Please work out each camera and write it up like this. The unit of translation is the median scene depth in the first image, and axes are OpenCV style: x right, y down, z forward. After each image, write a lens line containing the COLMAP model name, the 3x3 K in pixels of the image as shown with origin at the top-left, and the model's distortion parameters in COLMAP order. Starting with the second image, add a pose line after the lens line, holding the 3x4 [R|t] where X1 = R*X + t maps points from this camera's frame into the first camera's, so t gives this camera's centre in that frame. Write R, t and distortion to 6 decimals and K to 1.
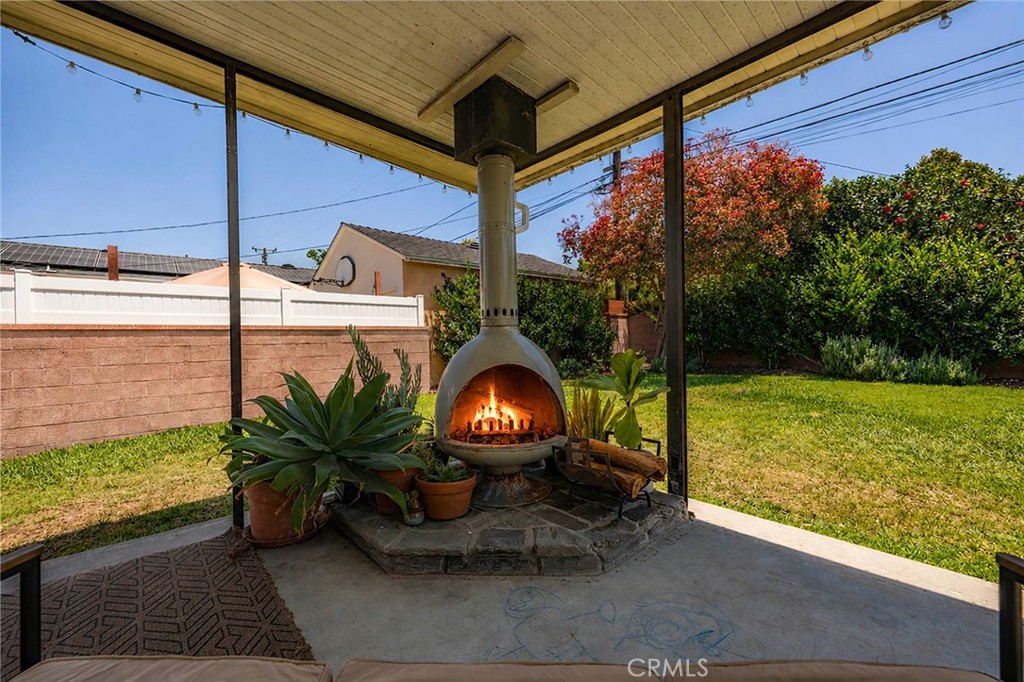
lens RADIAL K [[397.7, 0, 512.0], [0, 397.7, 341.0], [0, 0, 1]] dist [0.000557, 0.000093]
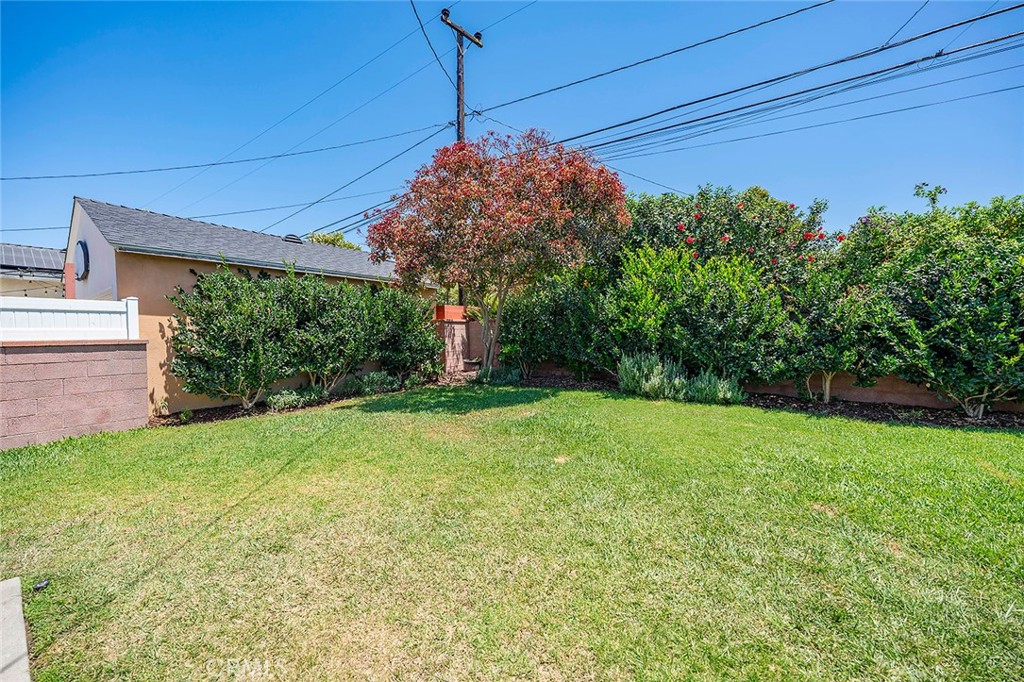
lens RADIAL K [[365.2, 0, 506.3], [0, 365.2, 337.7], [0, 0, 1]] dist [0.000688, 0.000076]
pose [[0.977299, 0.007230, 0.211739, 0.320097], [-0.009232, 0.999922, 0.008468, -0.053419], [-0.211661, -0.010231, 0.977290, 0.179486]]
